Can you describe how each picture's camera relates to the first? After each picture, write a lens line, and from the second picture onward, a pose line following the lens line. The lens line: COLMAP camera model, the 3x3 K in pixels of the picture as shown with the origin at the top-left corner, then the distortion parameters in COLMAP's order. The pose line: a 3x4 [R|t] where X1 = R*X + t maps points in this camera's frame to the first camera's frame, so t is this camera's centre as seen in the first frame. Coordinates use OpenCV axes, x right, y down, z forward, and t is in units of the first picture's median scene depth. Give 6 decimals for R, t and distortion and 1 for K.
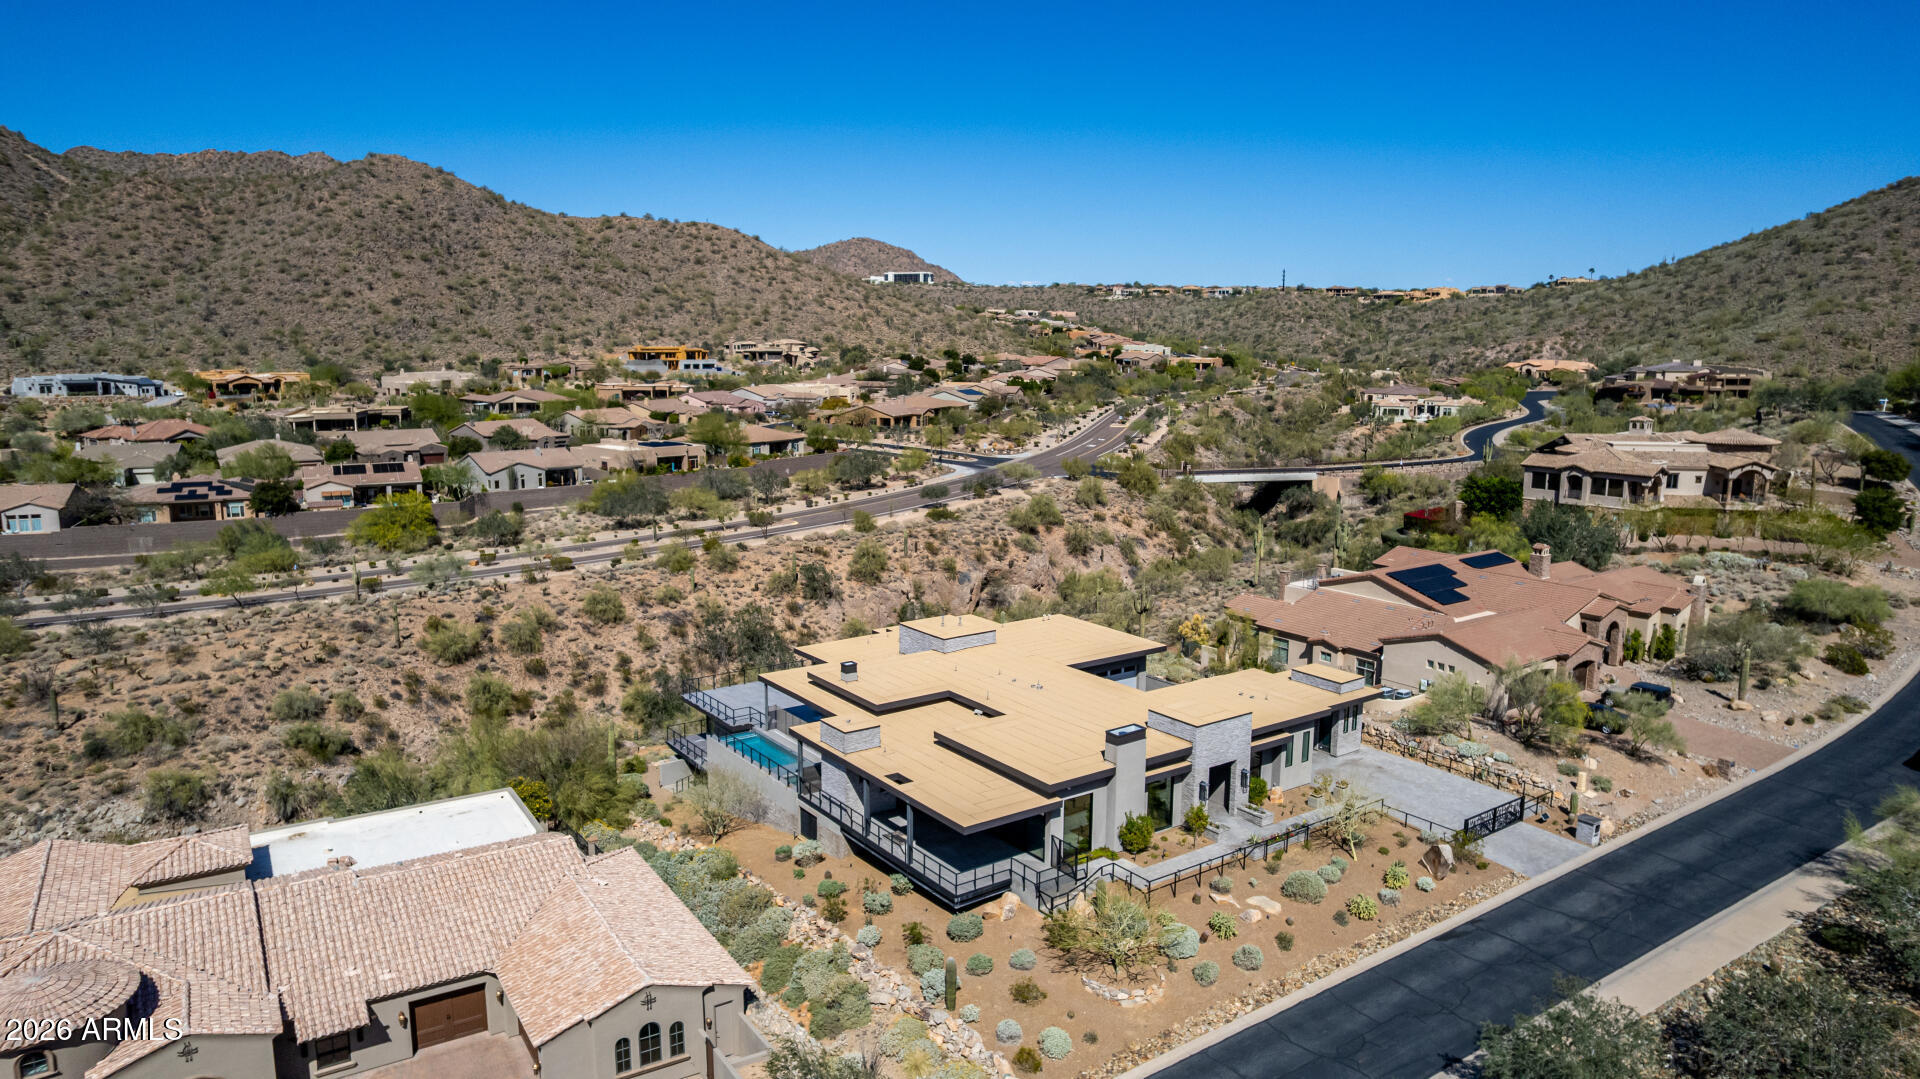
lens RADIAL K [[1256.2, 0, 960.0], [0, 1256.2, 539.5], [0, 0, 1]] dist [-0.087116, 0.086685]
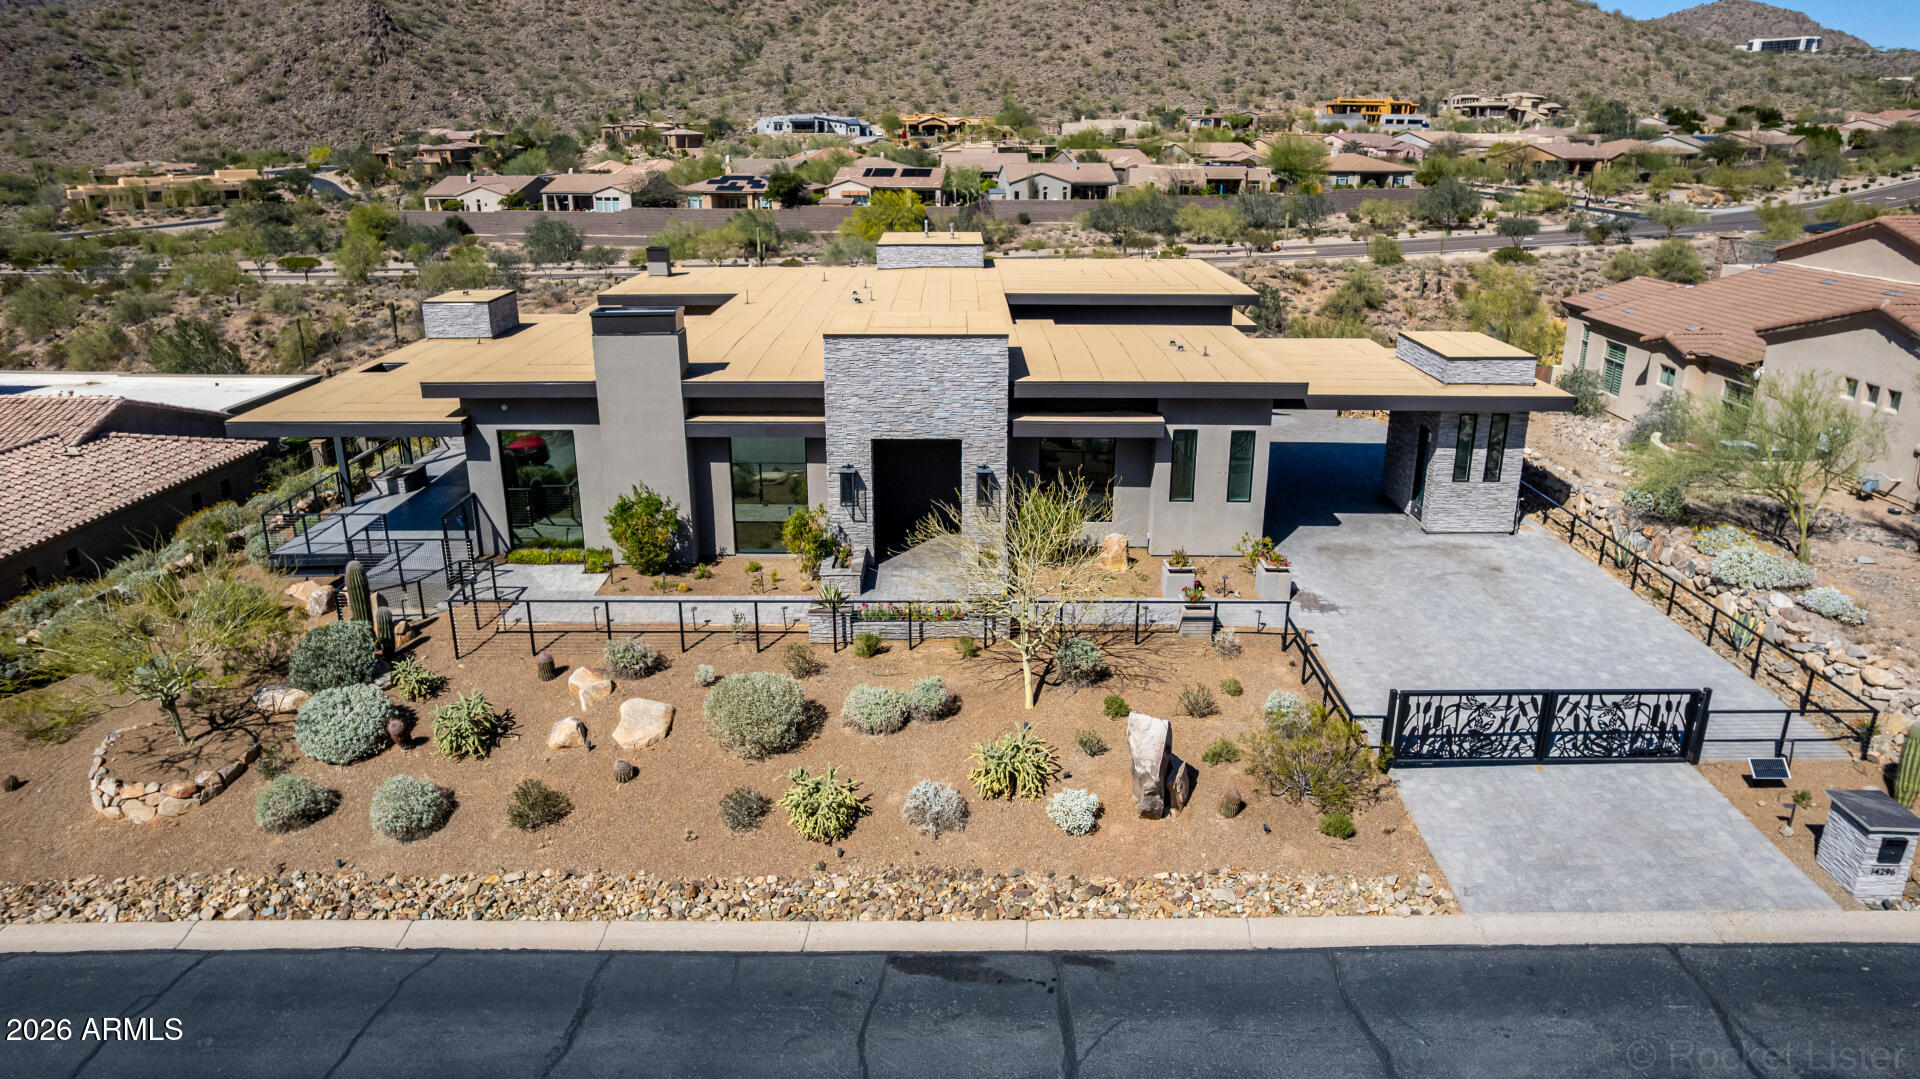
lens RADIAL K [[1256.2, 0, 960.0], [0, 1256.2, 539.5], [0, 0, 1]] dist [-0.087116, 0.086685]
pose [[0.813751, 0.180580, -0.552449, 0.066372], [-0.093945, 0.978877, 0.181588, 0.018392], [0.573570, -0.095868, 0.813527, 0.089481]]
